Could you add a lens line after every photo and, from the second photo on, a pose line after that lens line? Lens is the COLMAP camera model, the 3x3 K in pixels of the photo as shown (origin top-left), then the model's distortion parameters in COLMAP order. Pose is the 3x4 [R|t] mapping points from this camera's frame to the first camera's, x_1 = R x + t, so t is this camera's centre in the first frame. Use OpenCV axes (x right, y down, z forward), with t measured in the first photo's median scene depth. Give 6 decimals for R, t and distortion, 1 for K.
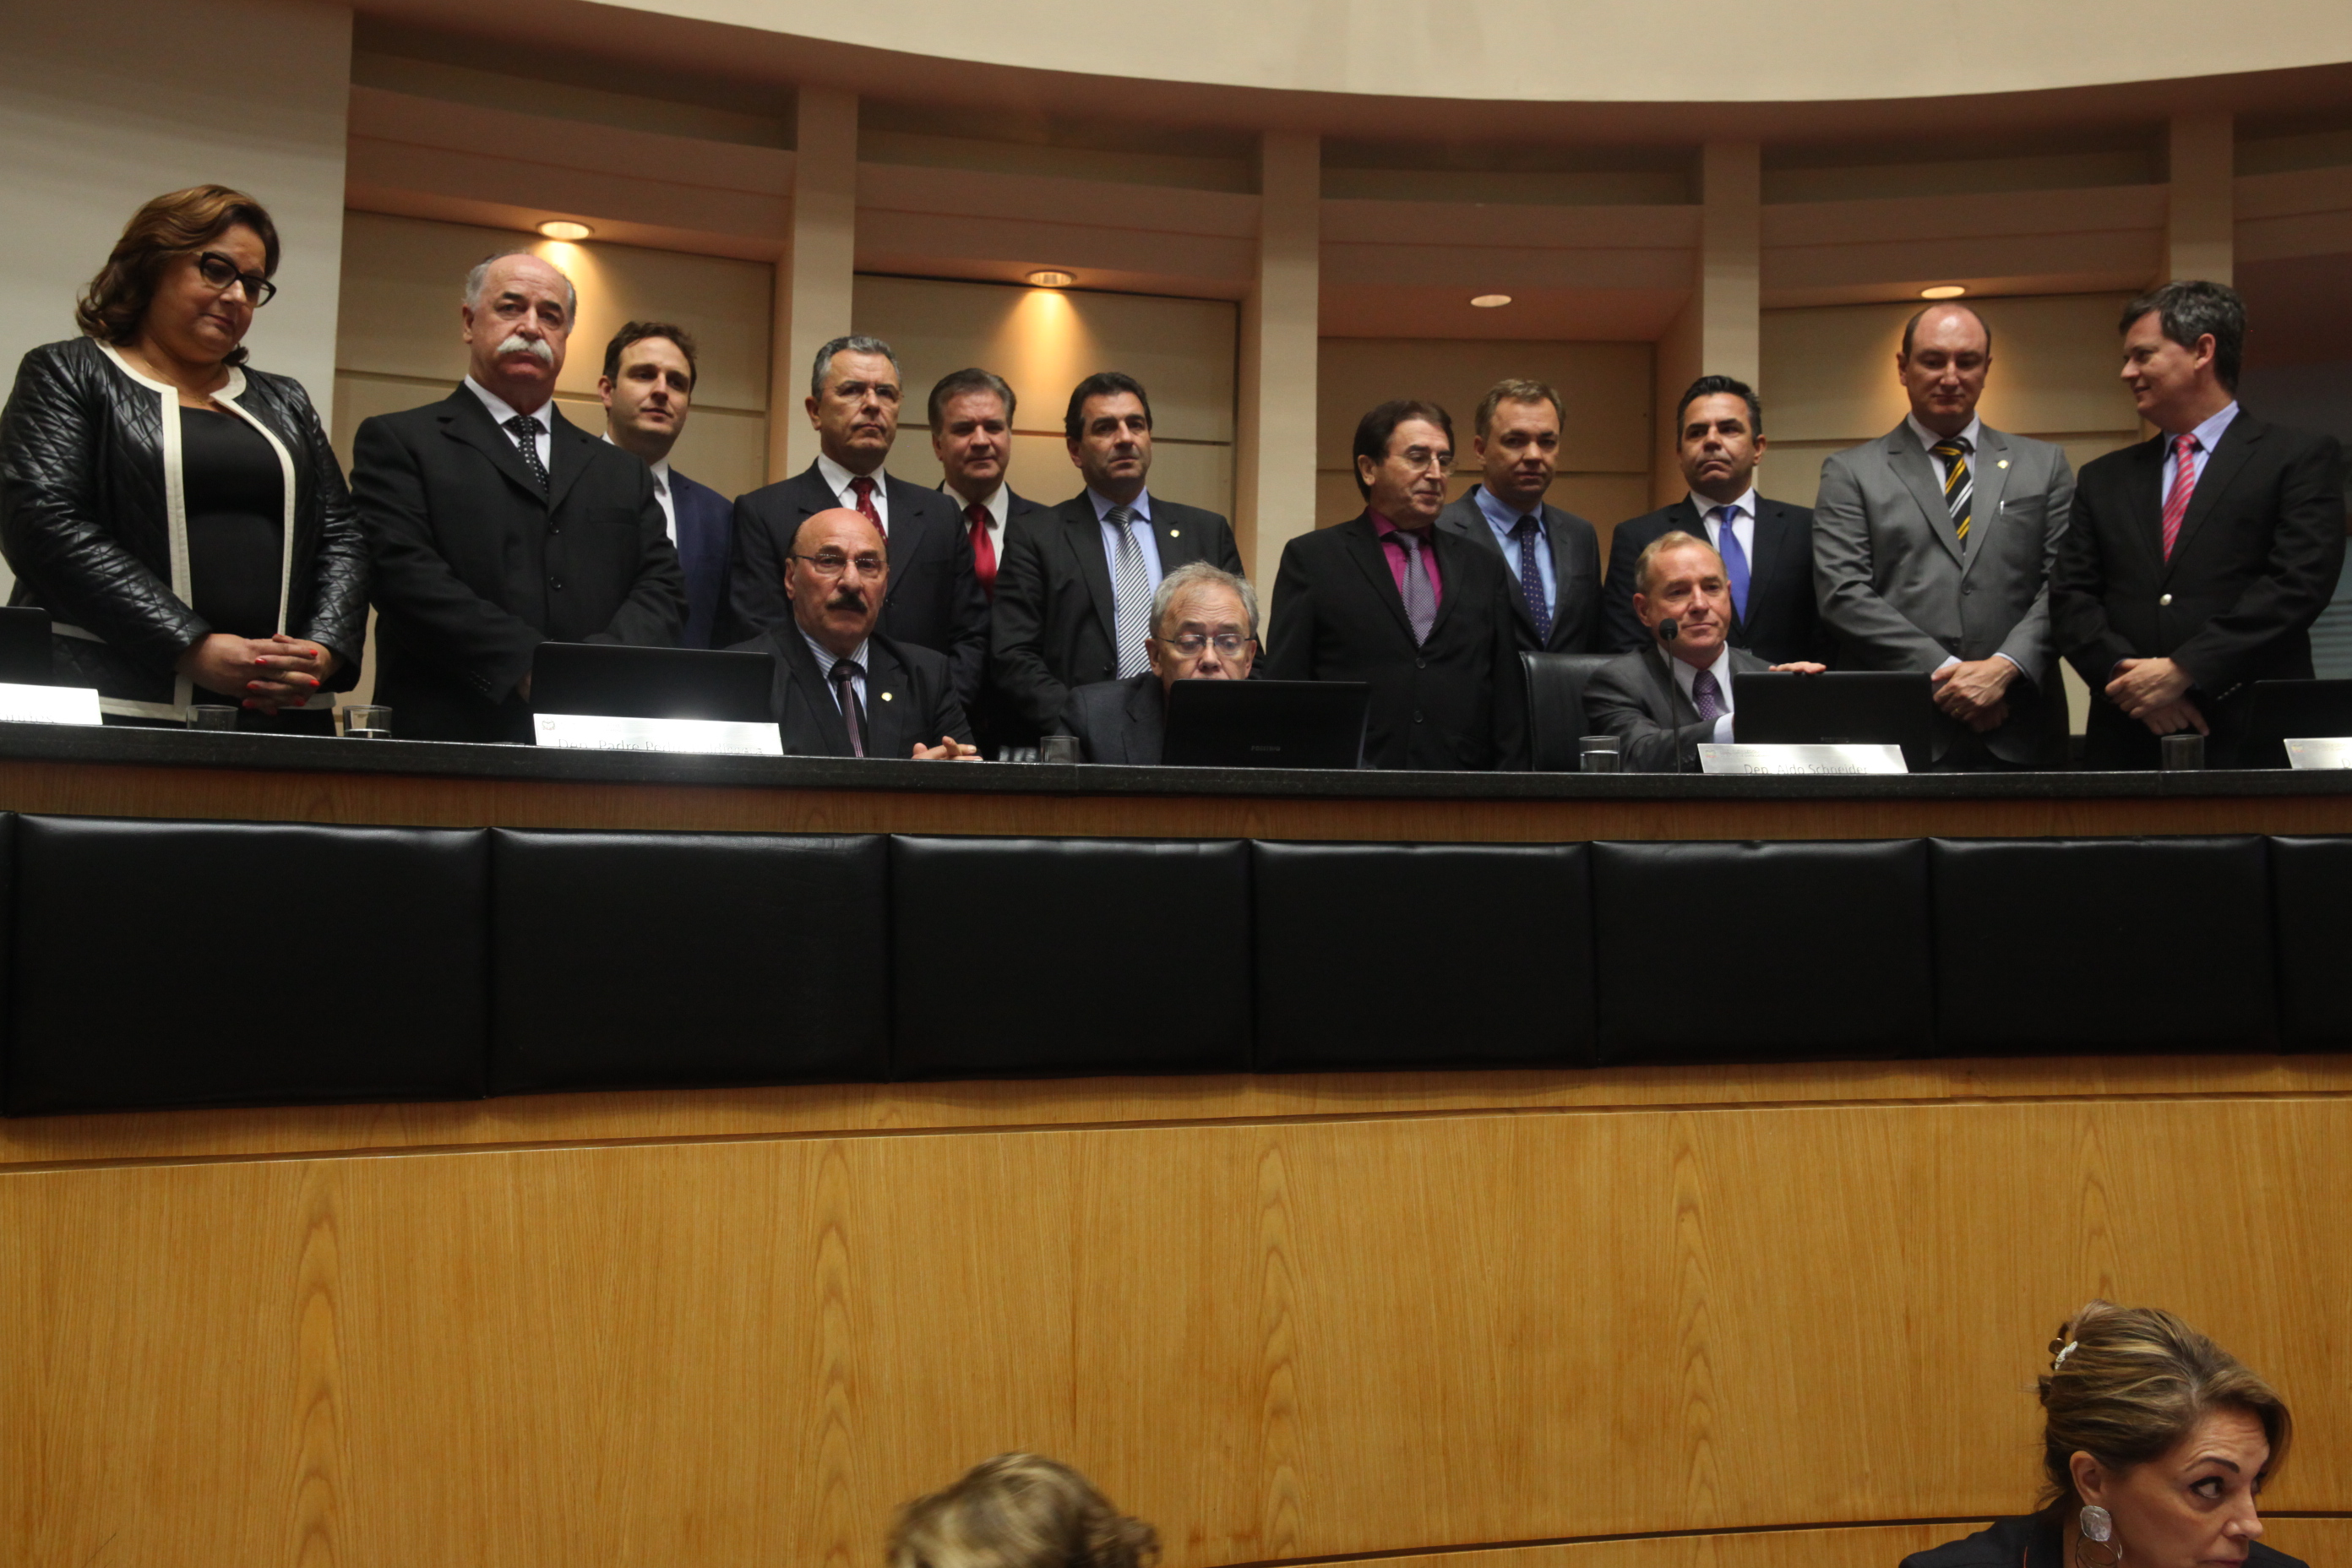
lens RADIAL K [[2313.9, 0, 1176.0], [0, 2313.9, 784.0], [0, 0, 1]] dist [-0.035303, 0.128616]
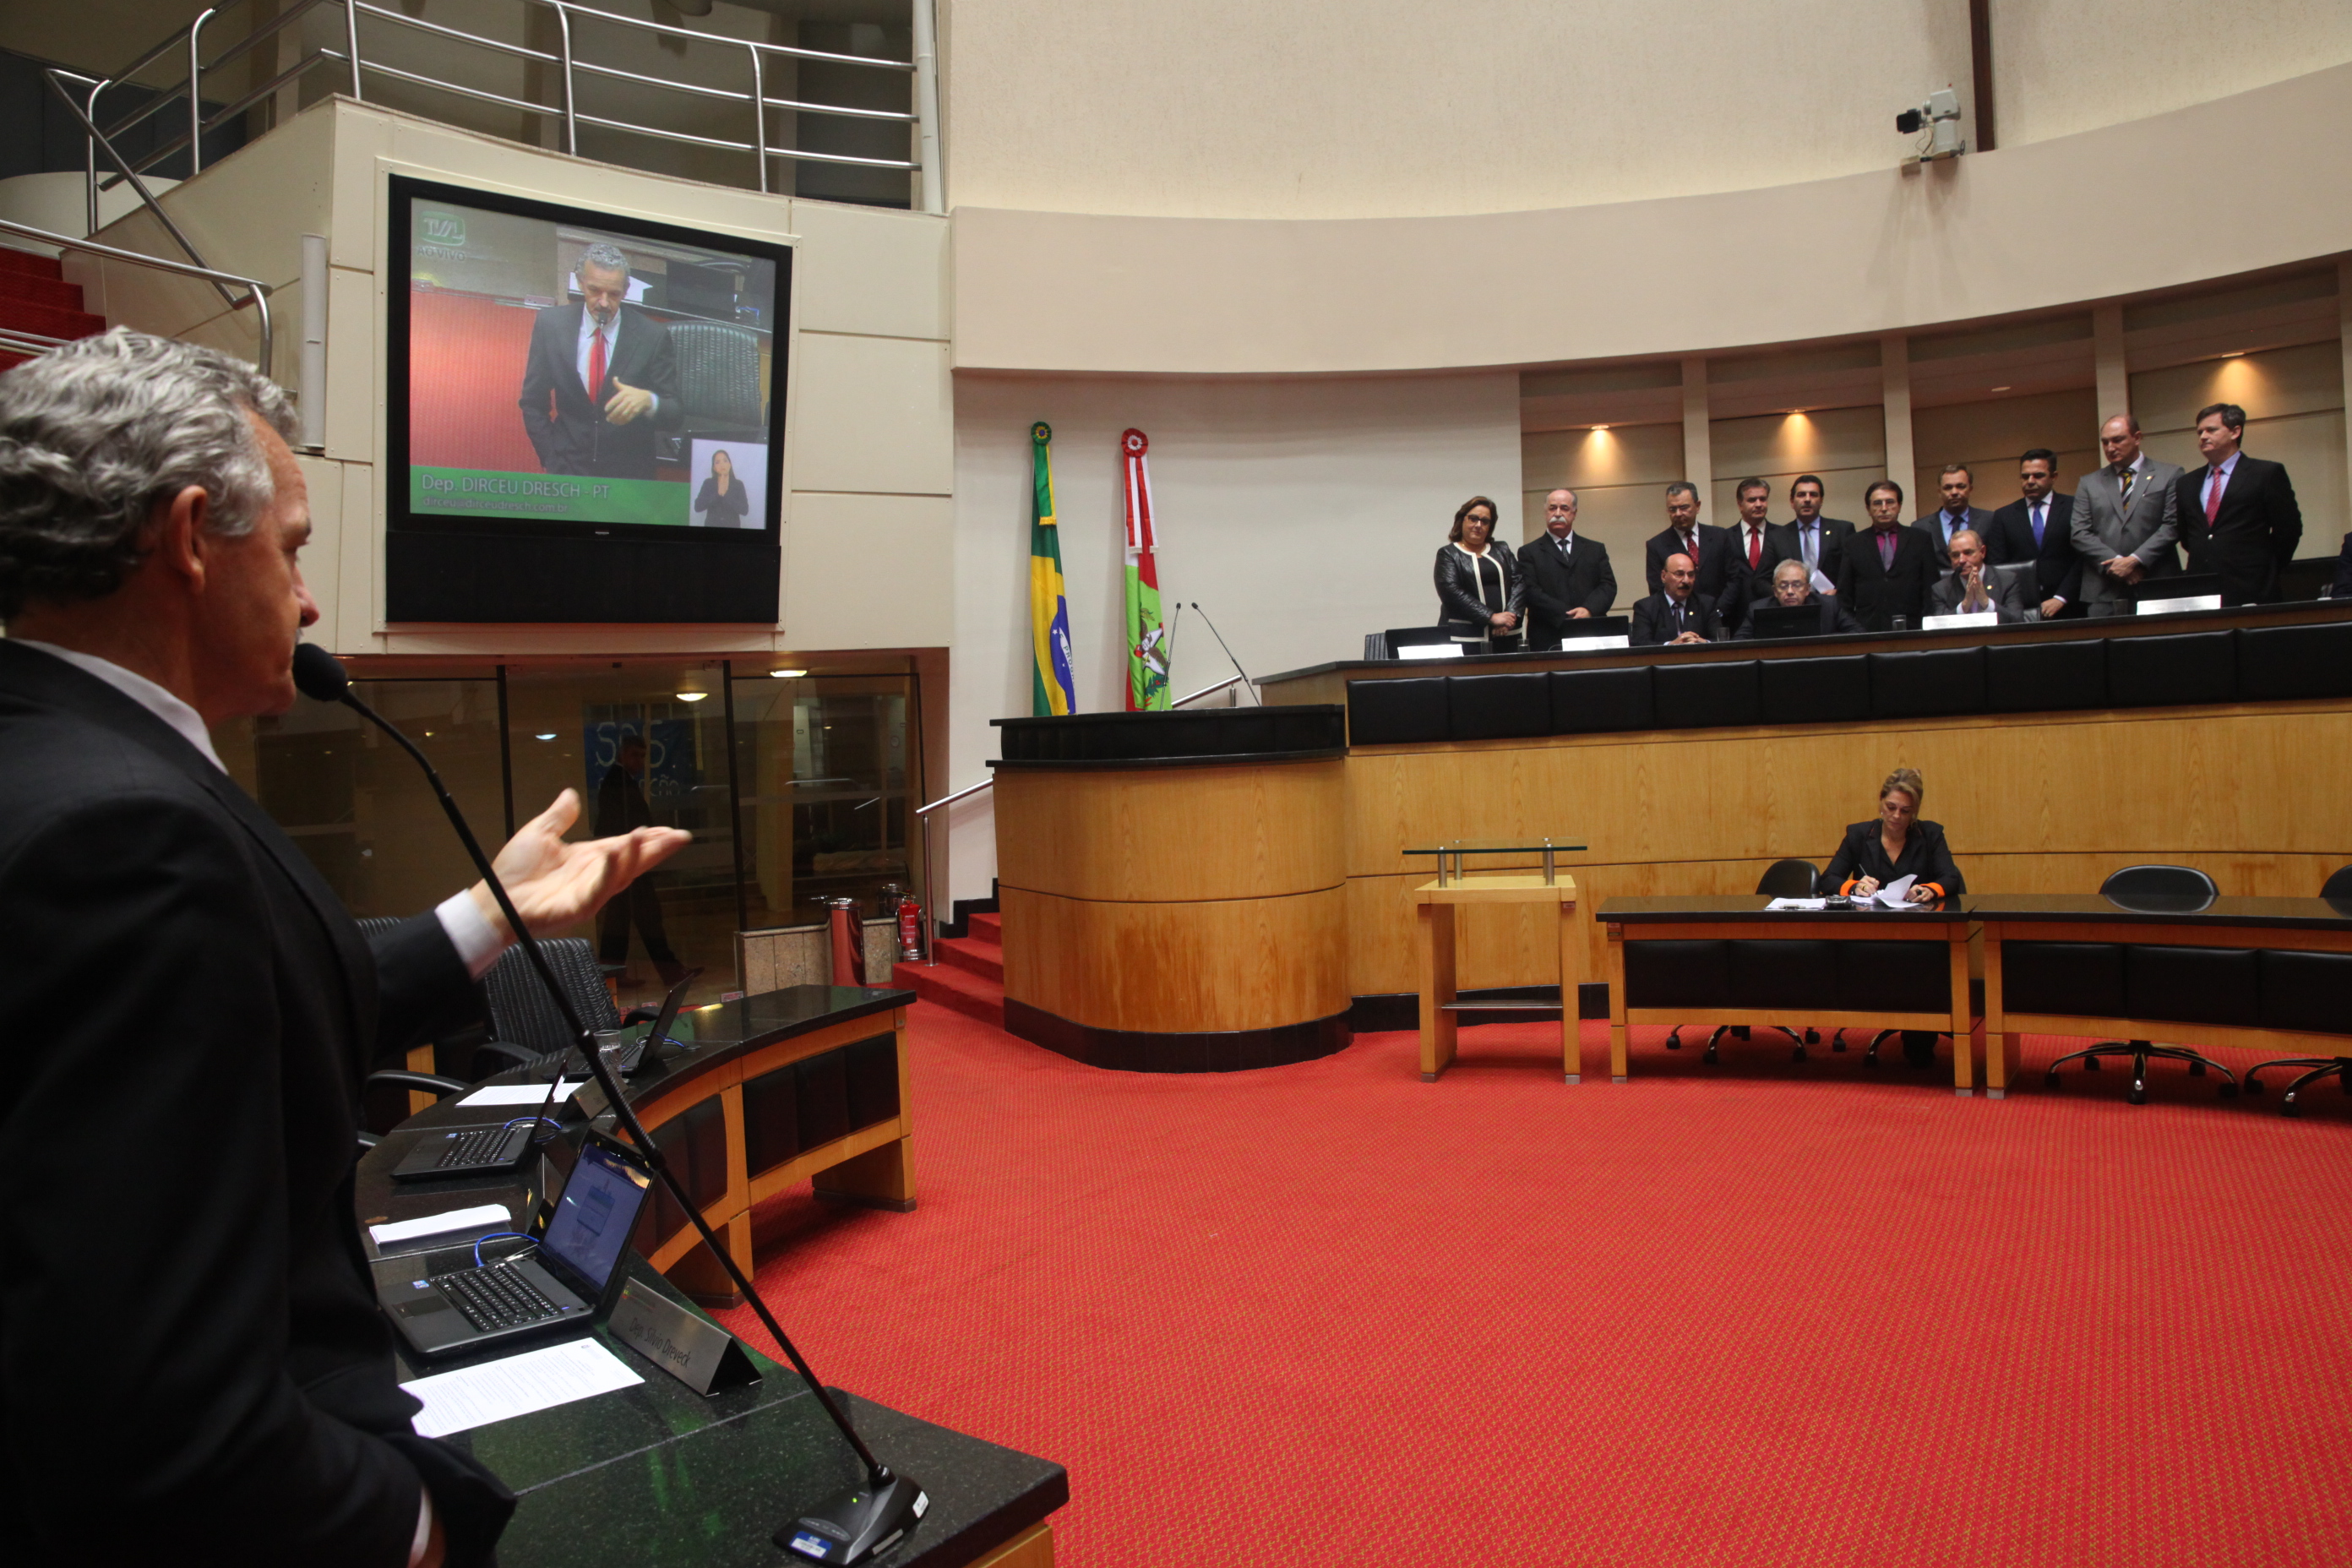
lens RADIAL K [[1636.1, 0, 1176.0], [0, 1636.1, 784.0], [0, 0, 1]] dist [-0.108772, 0.092747]
pose [[0.819529, -0.013866, -0.572870, 0.695103], [0.090619, 0.990264, 0.105669, -0.126583], [0.565827, -0.138512, 0.812806, -1.503034]]
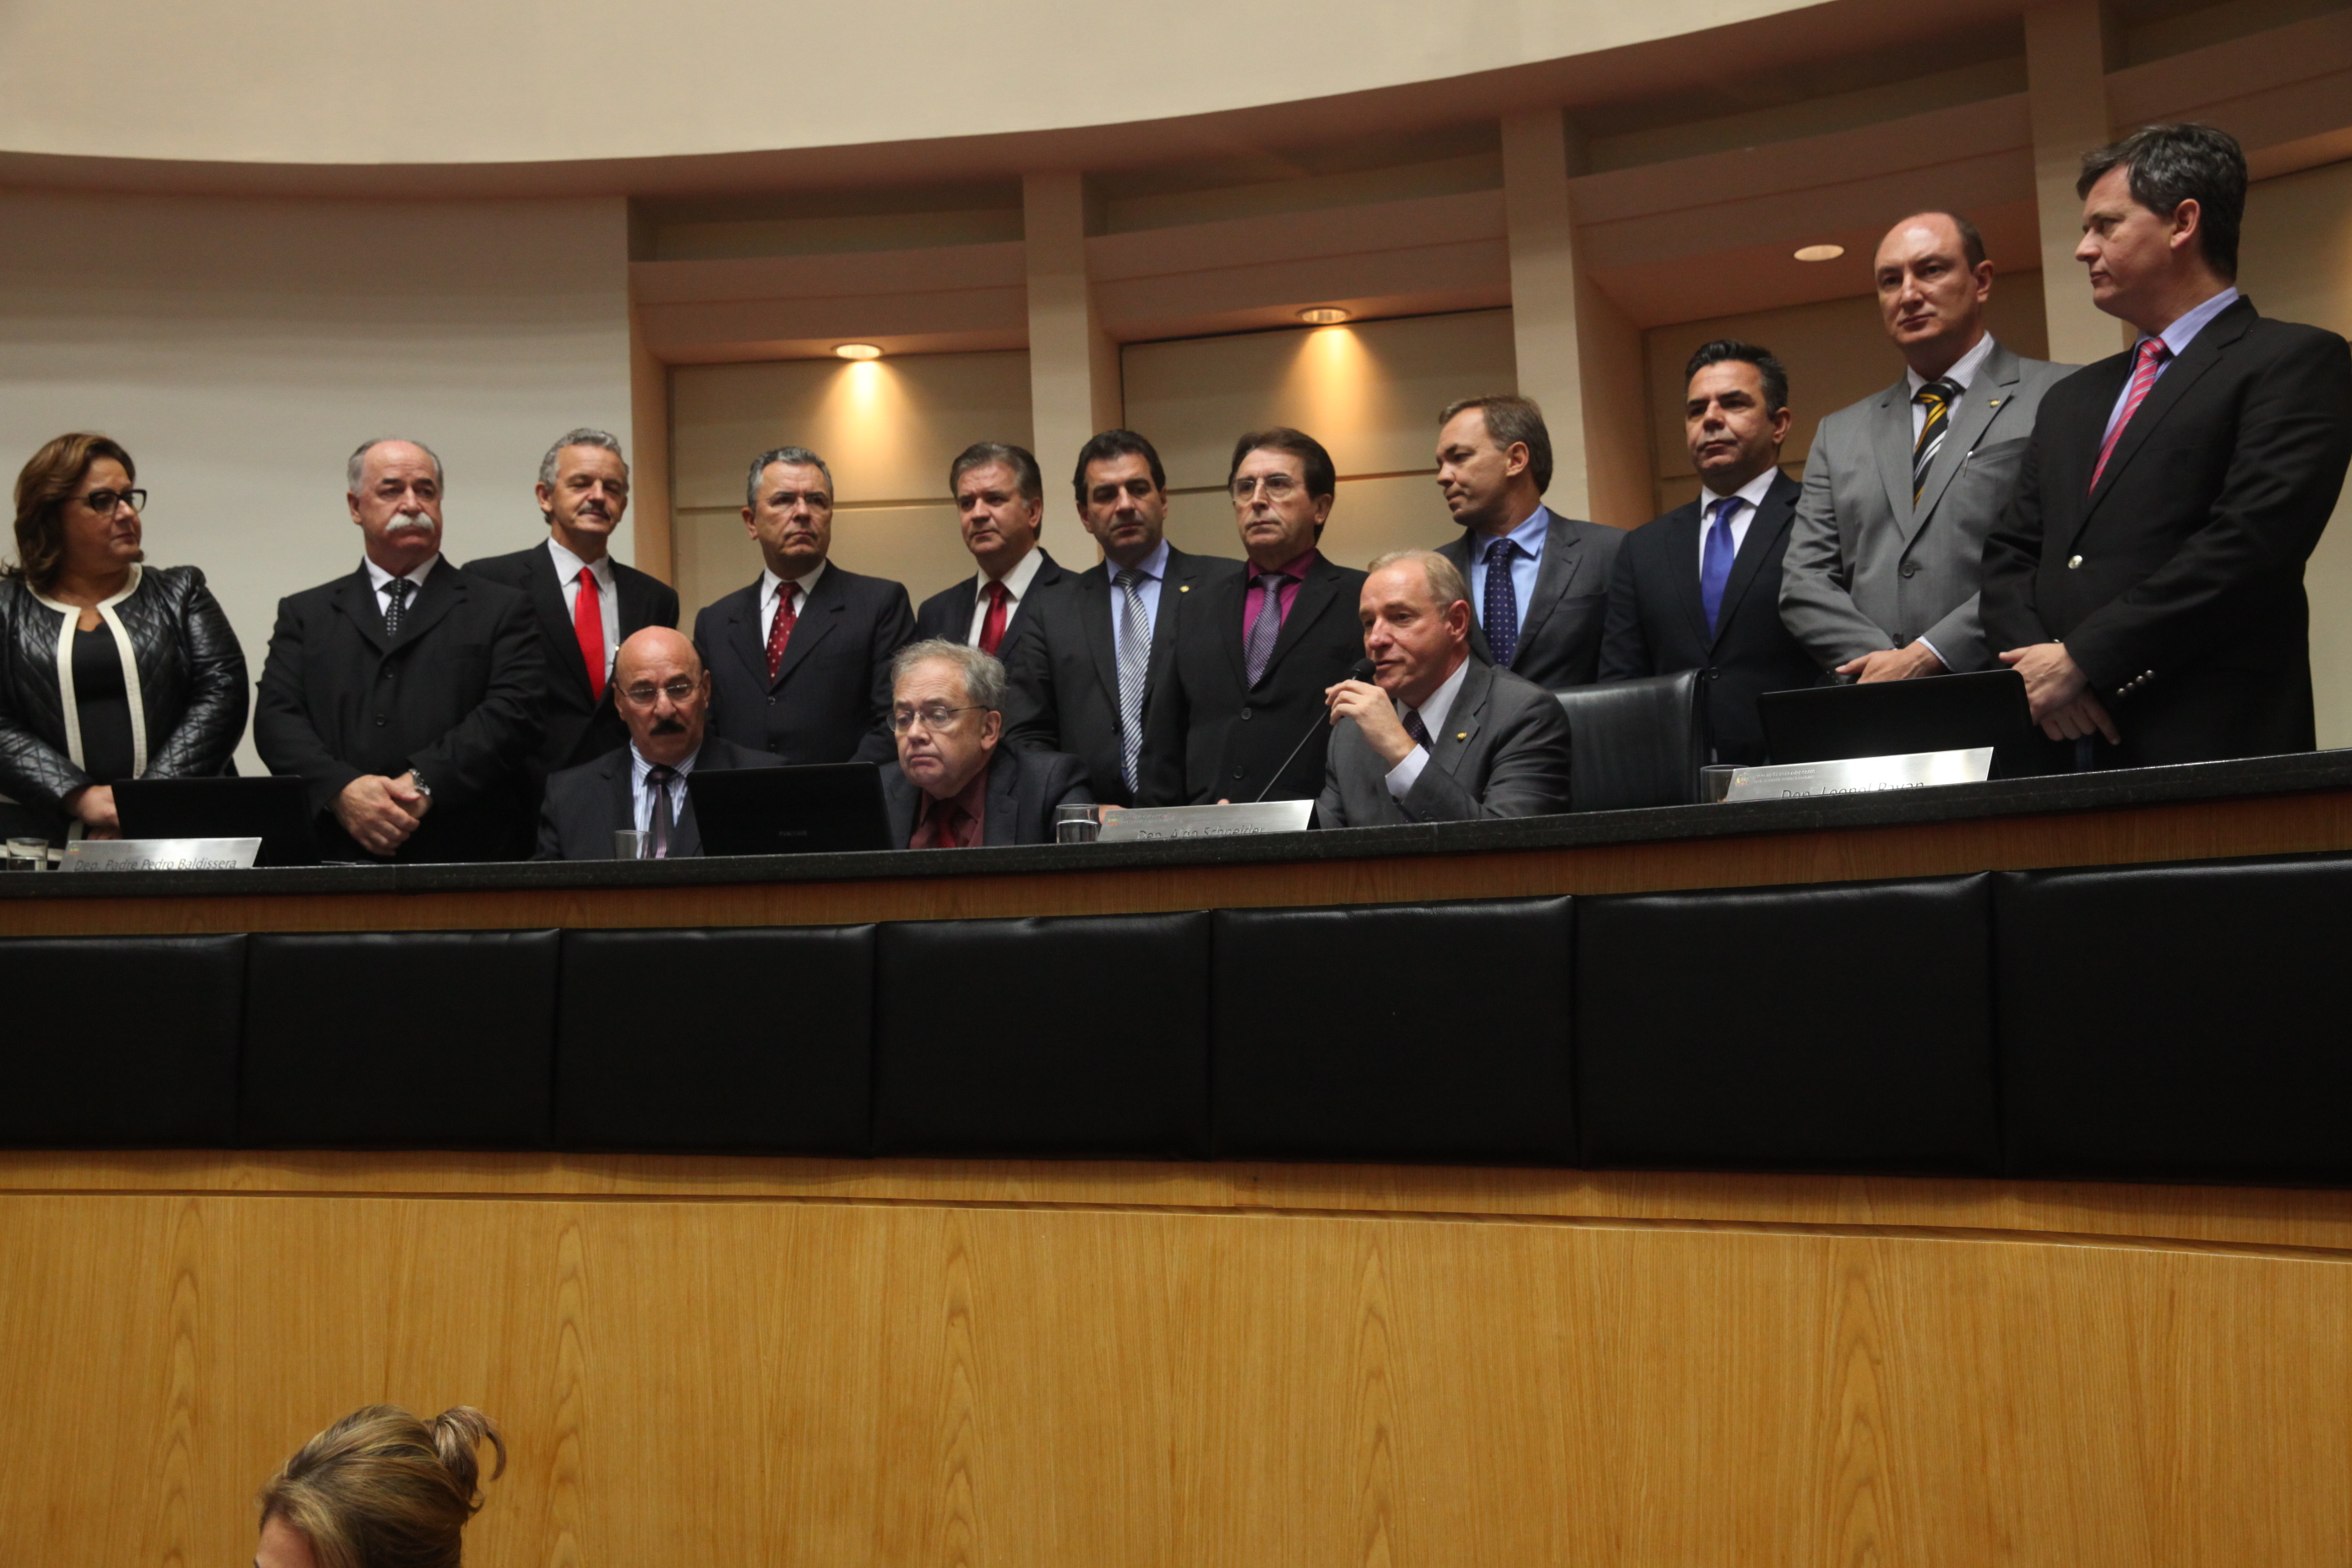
lens RADIAL K [[2550.3, 0, 1176.0], [0, 2550.3, 784.0], [0, 0, 1]] dist [-0.010242, 0.147738]
pose [[0.817728, -0.051969, -0.573254, 0.901106], [0.041683, 0.998648, -0.031075, 0.005594], [0.574094, 0.001516, 0.818788, 0.204192]]
